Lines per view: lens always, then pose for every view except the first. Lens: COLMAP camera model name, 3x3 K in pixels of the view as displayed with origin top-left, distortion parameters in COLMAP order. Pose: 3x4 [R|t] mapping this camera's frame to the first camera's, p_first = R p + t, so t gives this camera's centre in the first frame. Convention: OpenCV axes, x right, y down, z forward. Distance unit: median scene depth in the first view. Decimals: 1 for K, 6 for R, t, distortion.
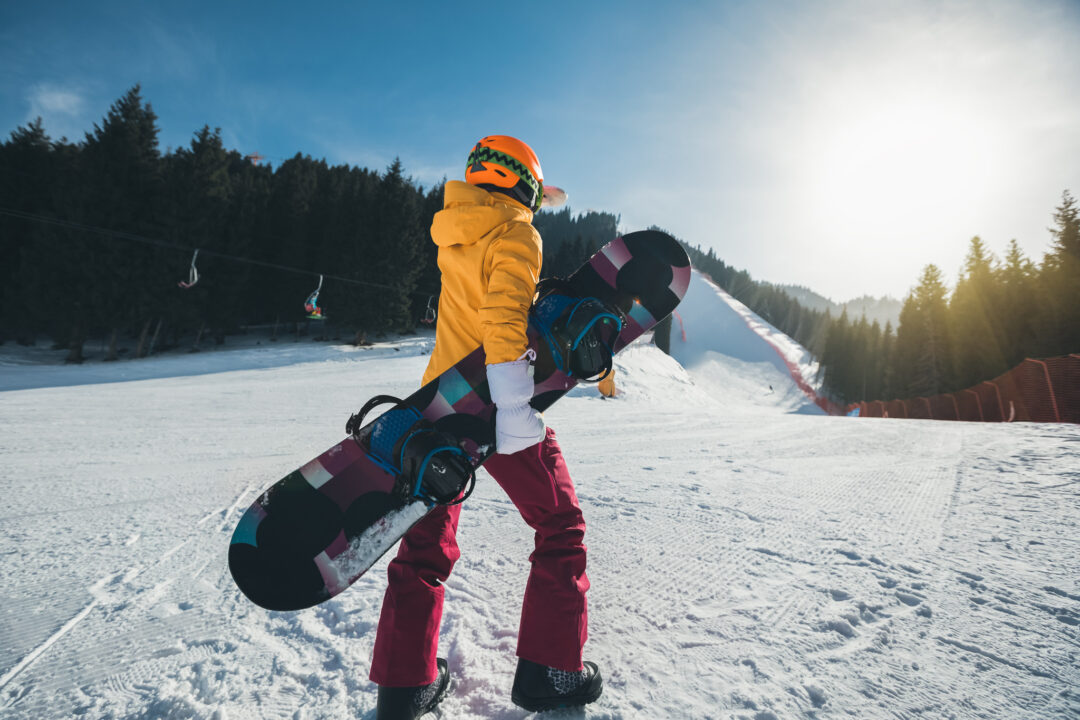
lens RADIAL K [[497.0, 0, 527.8], [0, 497.0, 363.9], [0, 0, 1]] dist [-0.039210, 0.011911]
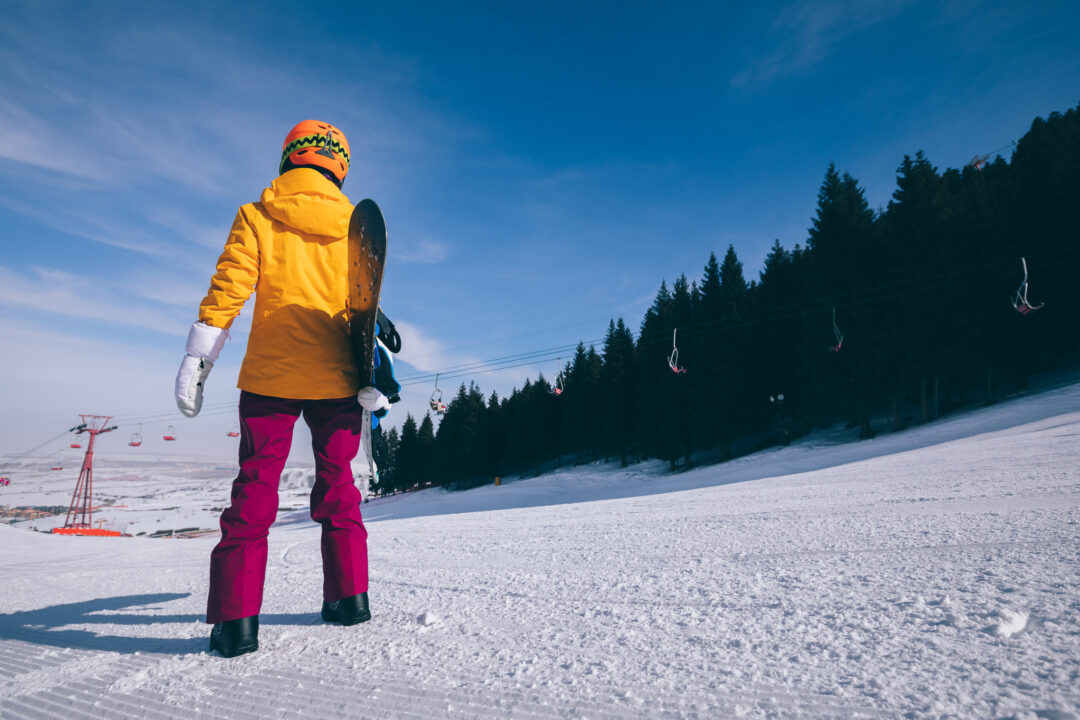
lens RADIAL K [[497.0, 0, 527.8], [0, 497.0, 363.9], [0, 0, 1]] dist [-0.039210, 0.011911]
pose [[0.198162, -0.292941, -0.935370, -0.378735], [0.136418, 0.953250, -0.269640, 0.173182], [0.970630, -0.074169, 0.228860, 0.445392]]
